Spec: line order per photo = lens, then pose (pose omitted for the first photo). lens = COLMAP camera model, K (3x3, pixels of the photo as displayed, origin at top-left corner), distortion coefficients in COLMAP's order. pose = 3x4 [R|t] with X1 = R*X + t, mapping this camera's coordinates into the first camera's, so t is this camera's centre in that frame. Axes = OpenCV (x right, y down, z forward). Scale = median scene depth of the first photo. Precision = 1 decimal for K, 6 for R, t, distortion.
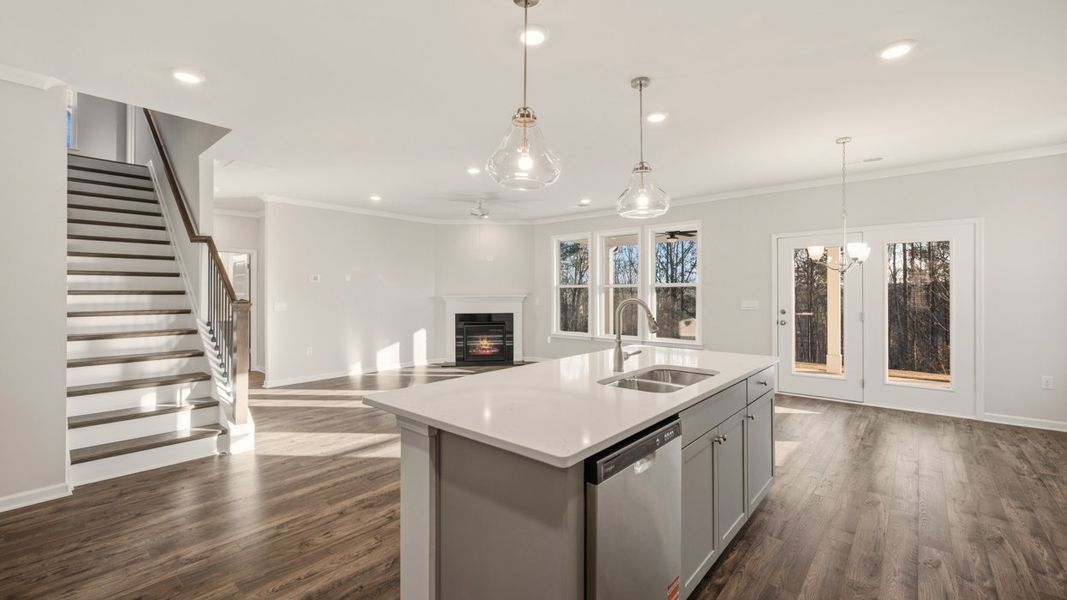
lens RADIAL K [[445.6, 0, 534.6], [0, 445.6, 289.1], [0, 0, 1]] dist [-0.001950, -0.000121]
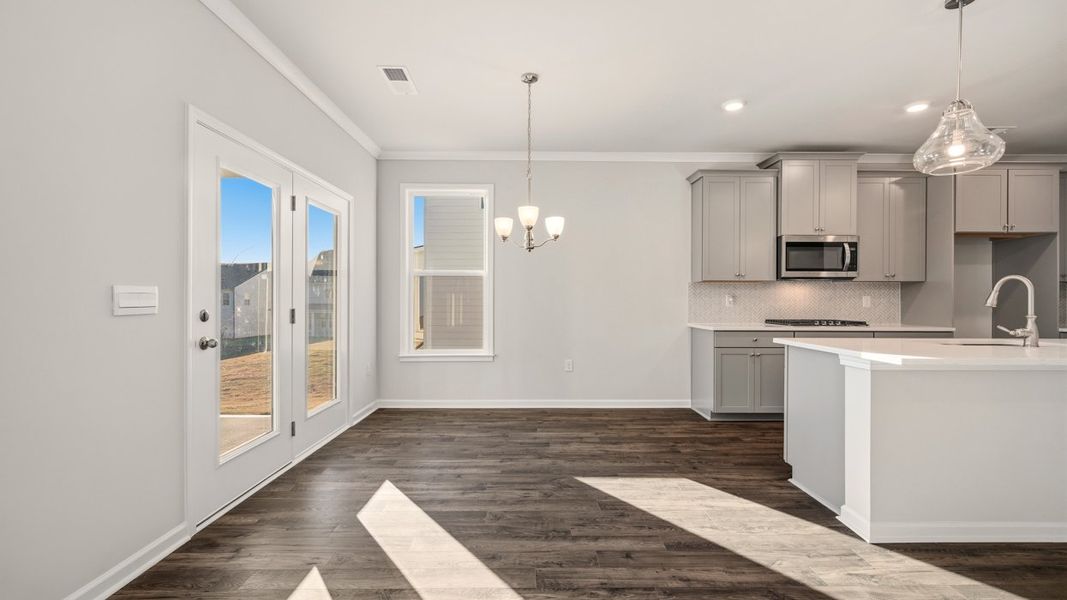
lens RADIAL K [[450.5, 0, 535.9], [0, 450.5, 300.5], [0, 0, 1]] dist [0.000889, -0.000075]
pose [[-0.661402, -0.000807, 0.750031, 0.060861], [-0.006630, 0.999967, -0.004770, 0.033562], [-0.750003, -0.008128, -0.661385, 0.926238]]
